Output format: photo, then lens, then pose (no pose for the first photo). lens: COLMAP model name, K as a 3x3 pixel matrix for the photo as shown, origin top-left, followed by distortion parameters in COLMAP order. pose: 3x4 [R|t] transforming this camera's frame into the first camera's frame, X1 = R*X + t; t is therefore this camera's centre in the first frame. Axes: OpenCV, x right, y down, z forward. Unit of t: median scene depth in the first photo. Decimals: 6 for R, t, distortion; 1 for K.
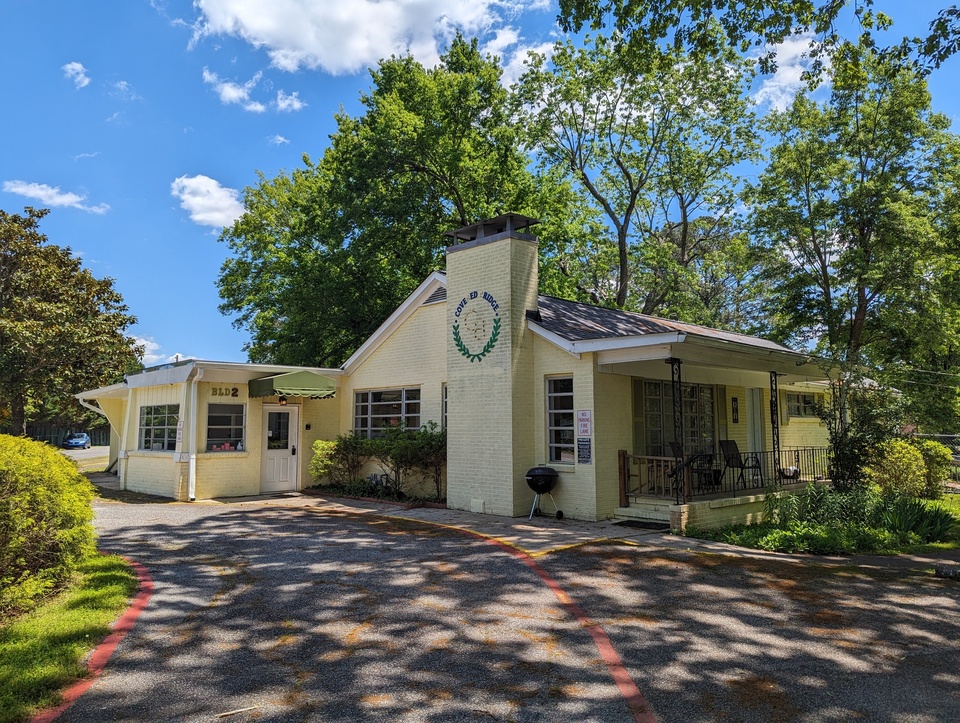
lens RADIAL K [[665.2, 0, 480.0], [0, 665.2, 361.5], [0, 0, 1]] dist [0.060688, 0.000340]
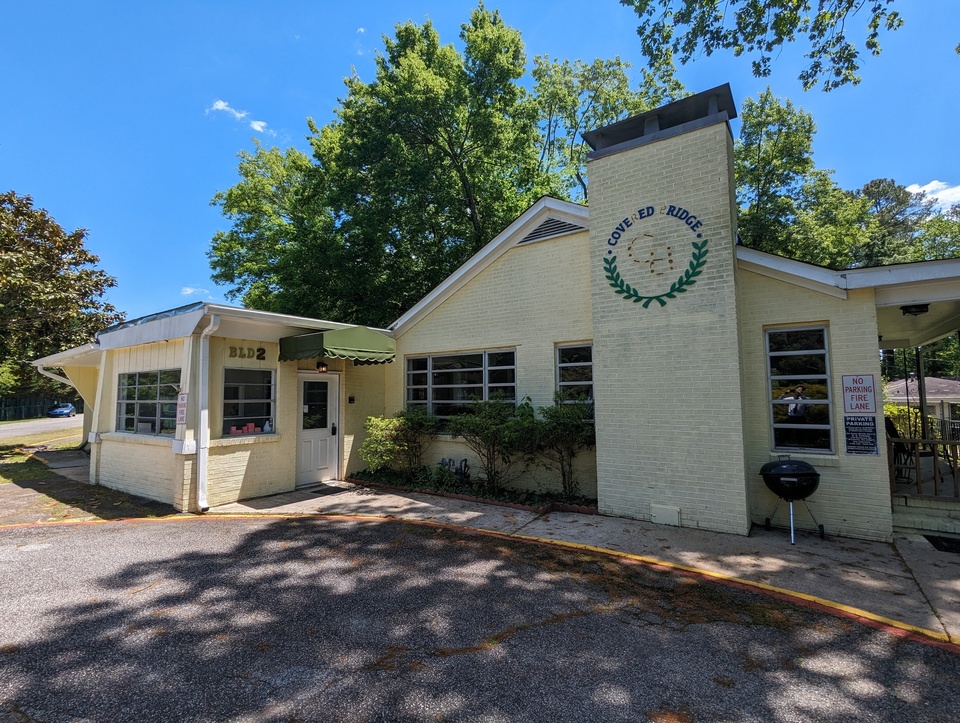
lens RADIAL K [[455.3, 0, 480.0], [0, 455.3, 361.5], [0, 0, 1]] dist [0.016832, -0.000401]
pose [[0.981567, 0.007395, 0.190973, -0.217838], [-0.011891, 0.999678, 0.022410, 0.038746], [-0.190746, -0.024267, 0.981339, 0.445835]]
